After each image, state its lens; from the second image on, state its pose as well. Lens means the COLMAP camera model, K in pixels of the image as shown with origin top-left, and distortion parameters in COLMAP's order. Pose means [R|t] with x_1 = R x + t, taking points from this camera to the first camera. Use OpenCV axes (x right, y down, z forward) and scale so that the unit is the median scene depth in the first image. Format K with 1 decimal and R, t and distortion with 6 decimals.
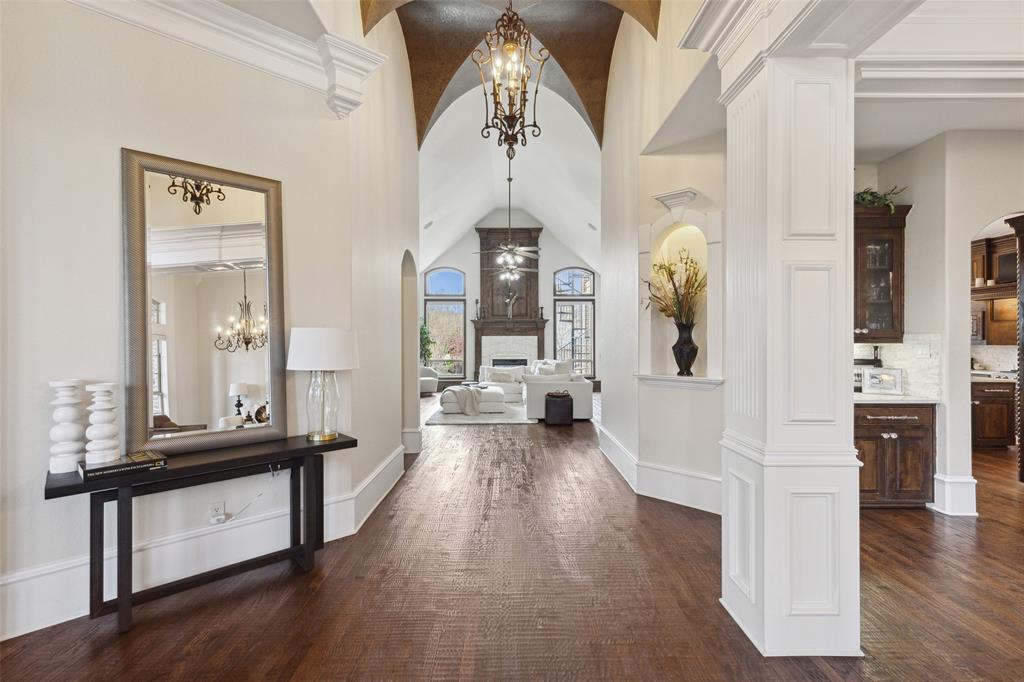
lens RADIAL K [[508.5, 0, 512.0], [0, 508.5, 341.0], [0, 0, 1]] dist [0.002435, 0.000233]
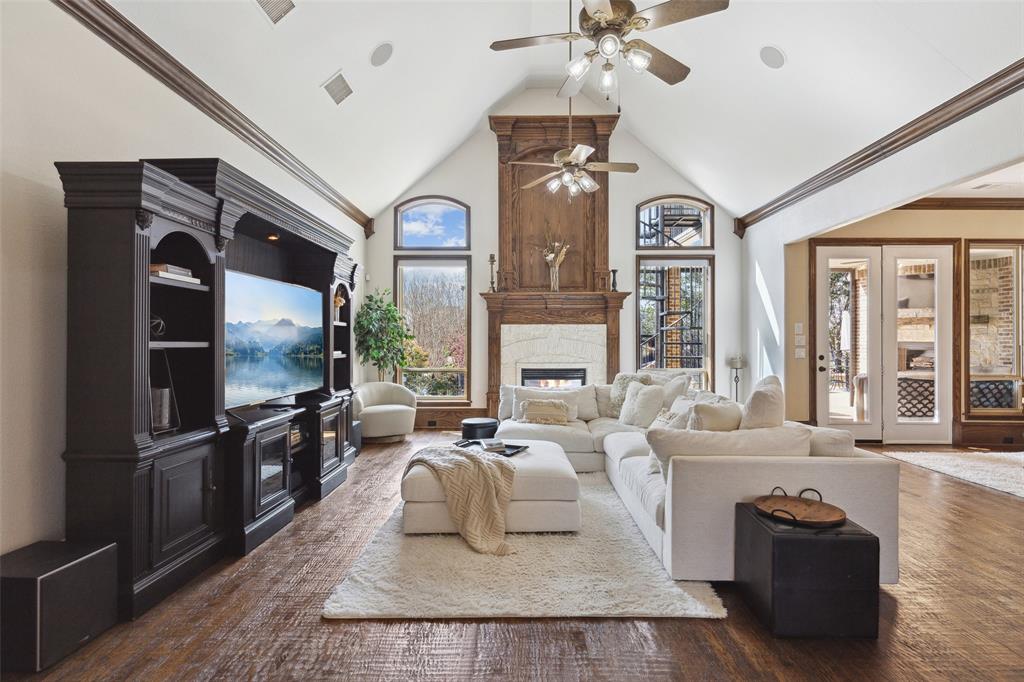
lens RADIAL K [[547.6, 0, 512.0], [0, 547.6, 341.0], [0, 0, 1]] dist [0.003501, 0.001166]
pose [[0.999761, 0.002218, -0.021749, -0.035631], [-0.002255, 0.999996, -0.001681, 0.008271], [0.021745, 0.001729, 0.999762, 0.431211]]
